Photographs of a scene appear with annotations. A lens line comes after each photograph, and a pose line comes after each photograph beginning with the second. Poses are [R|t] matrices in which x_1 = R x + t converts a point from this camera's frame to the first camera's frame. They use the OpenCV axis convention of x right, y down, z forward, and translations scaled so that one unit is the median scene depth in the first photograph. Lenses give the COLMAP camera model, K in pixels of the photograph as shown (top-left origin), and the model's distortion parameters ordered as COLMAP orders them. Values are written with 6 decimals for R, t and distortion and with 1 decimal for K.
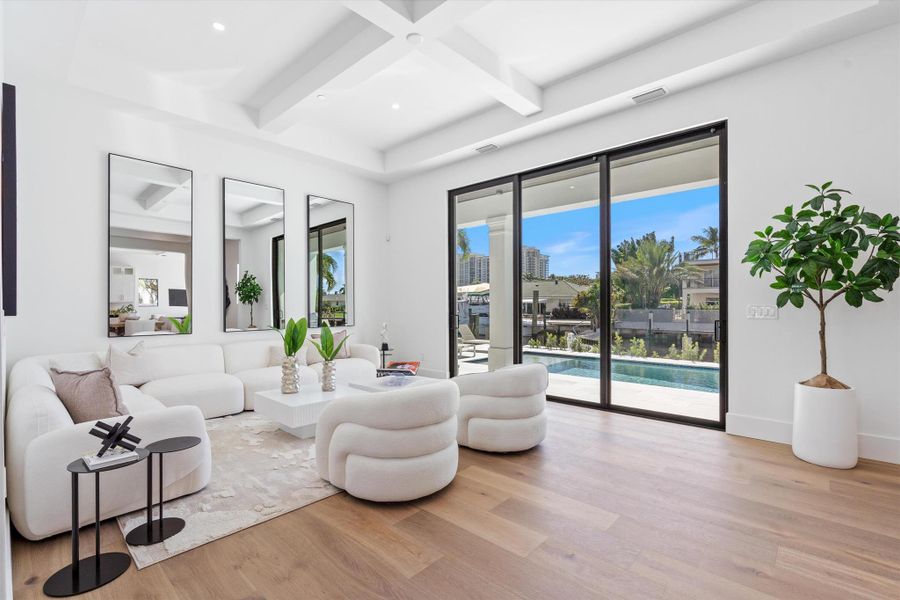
lens RADIAL K [[404.4, 0, 452.4], [0, 404.4, 298.4], [0, 0, 1]] dist [-0.013085, 0.000400]
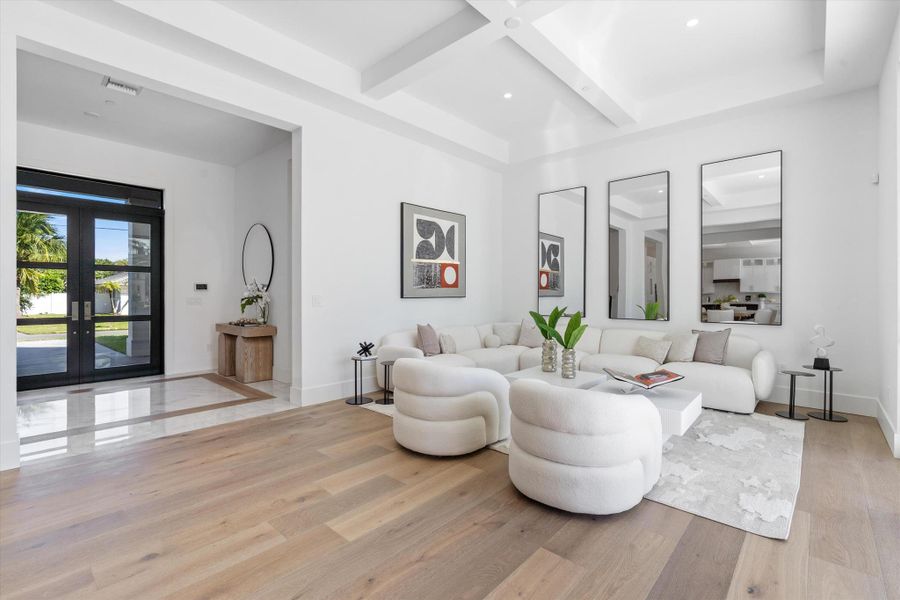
lens RADIAL K [[404.4, 0, 452.4], [0, 404.4, 298.4], [0, 0, 1]] dist [-0.013085, 0.000400]
pose [[-0.001255, 0.008928, -0.999959, 0.760889], [0.016486, 0.999824, 0.008907, 0.009641], [0.999863, -0.016474, -0.001402, 0.737675]]
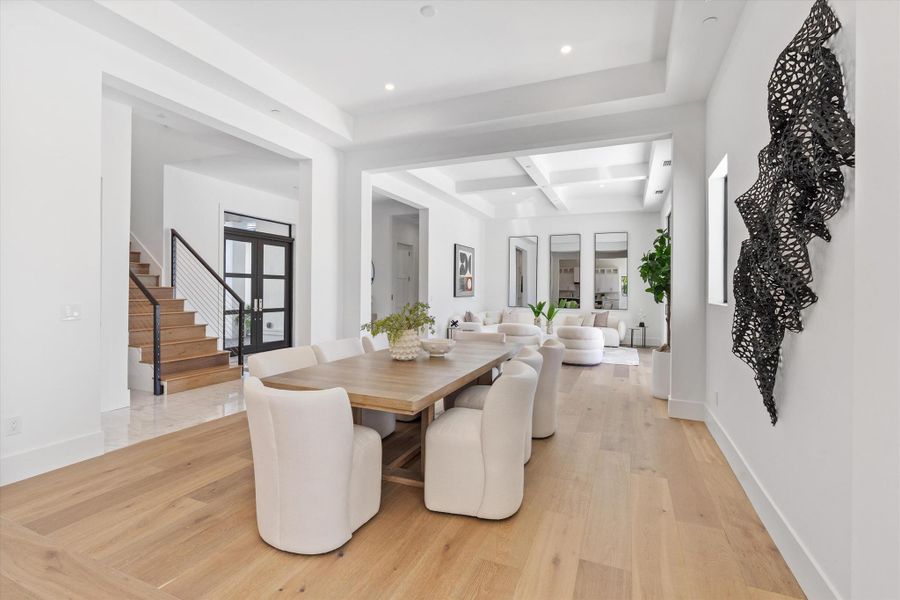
lens RADIAL K [[429.7, 0, 453.7], [0, 429.7, 293.7], [0, 0, 1]] dist [0.001490, 0.000056]
pose [[0.343186, 0.013040, -0.939177, 1.902124], [0.006335, 0.999849, 0.016197, -0.047660], [0.939246, -0.011508, 0.343052, -0.393504]]
